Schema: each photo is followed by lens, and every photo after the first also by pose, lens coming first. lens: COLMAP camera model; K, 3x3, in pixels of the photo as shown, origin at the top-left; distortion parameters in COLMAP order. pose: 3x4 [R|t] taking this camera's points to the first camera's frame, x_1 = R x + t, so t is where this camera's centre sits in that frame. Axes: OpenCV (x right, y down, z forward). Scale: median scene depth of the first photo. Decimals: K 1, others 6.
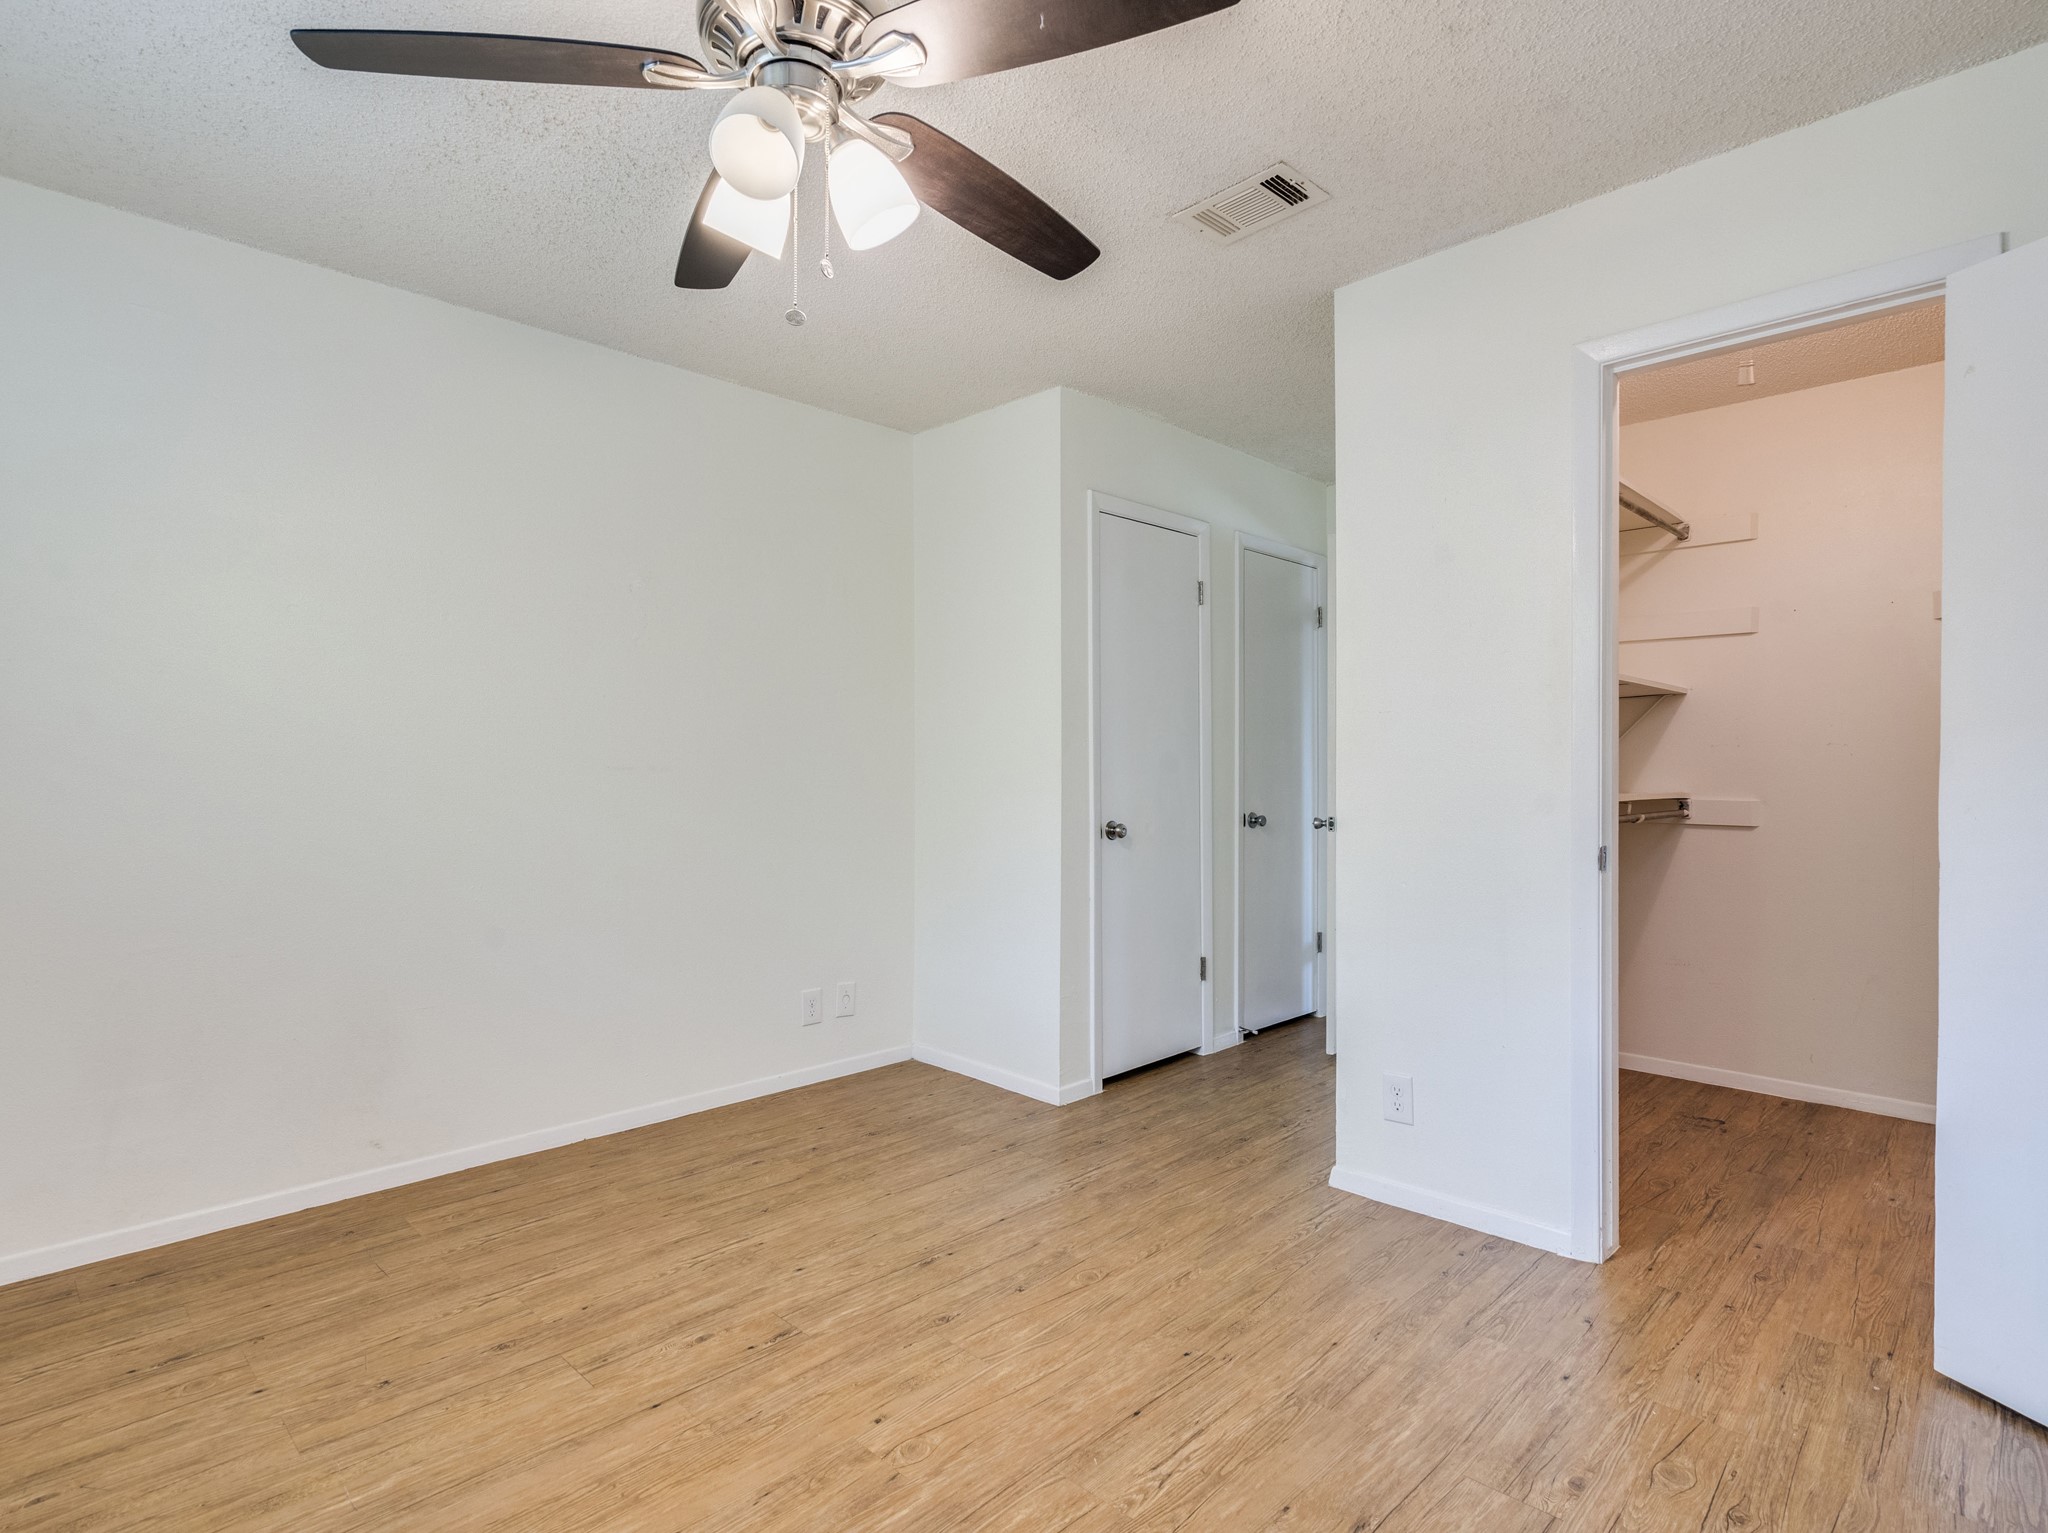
lens RADIAL K [[1068.8, 0, 1024.0], [0, 1068.8, 766.5], [0, 0, 1]] dist [0.001255, 0.000253]
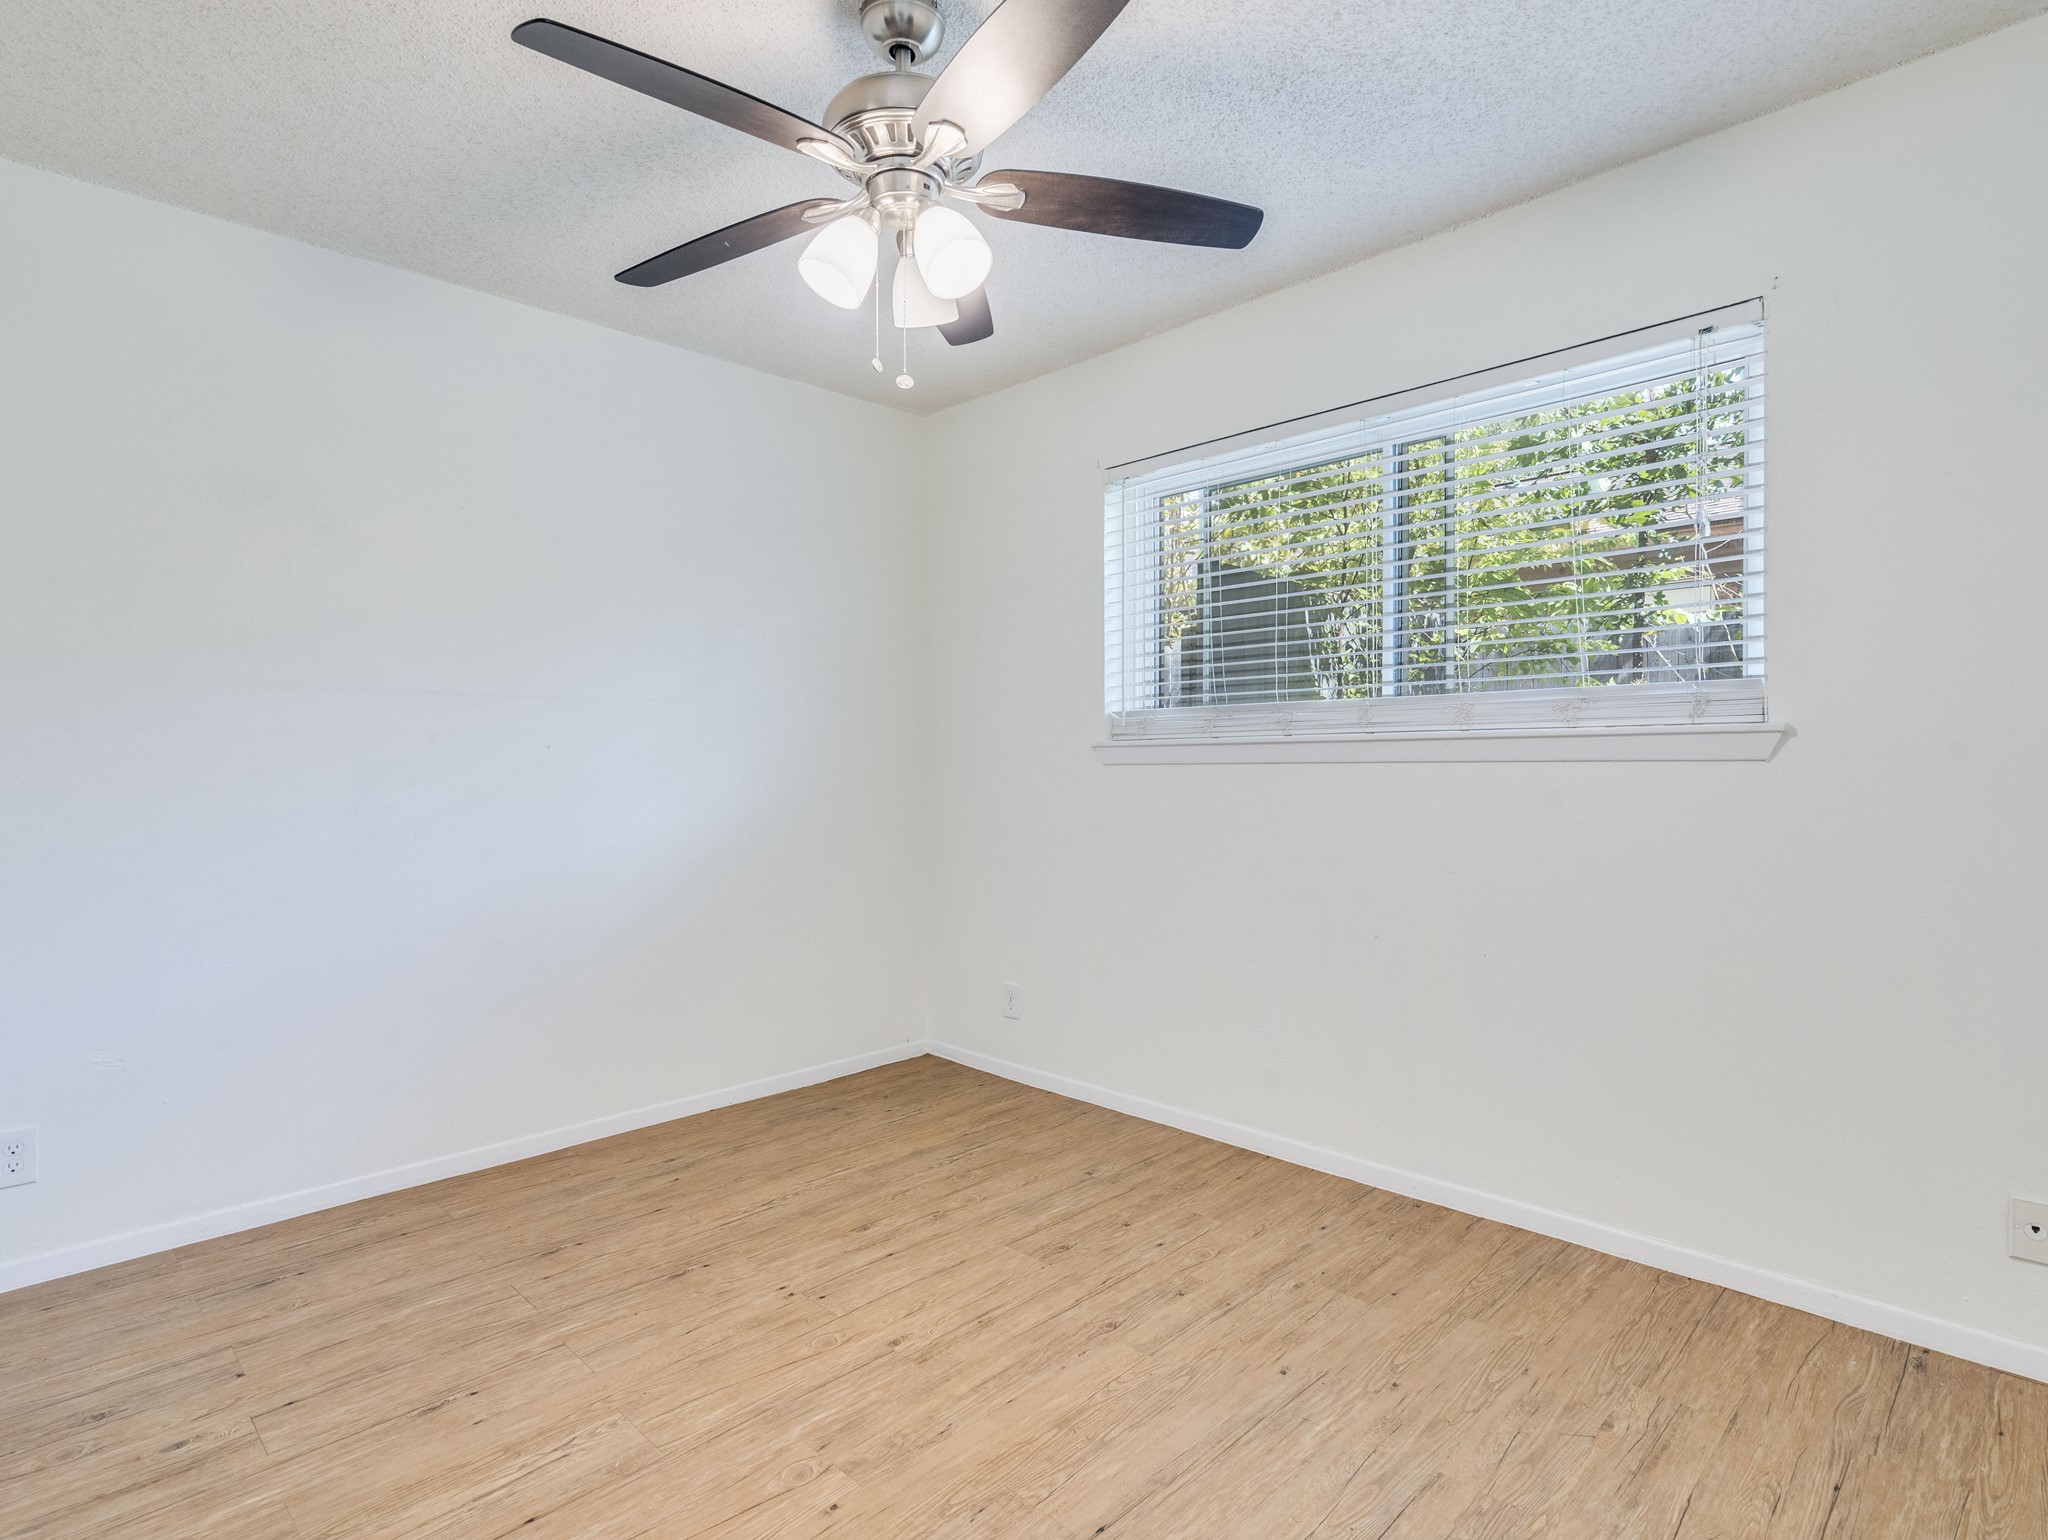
lens RADIAL K [[1068.8, 0, 1024.0], [0, 1068.8, 770.0], [0, 0, 1]] dist [0.001255, 0.000253]
pose [[-0.999937, 0.010474, 0.003928, -0.322469], [0.010514, 0.999893, 0.010165, 0.001026], [-0.003821, 0.010205, -0.999941, 1.997031]]
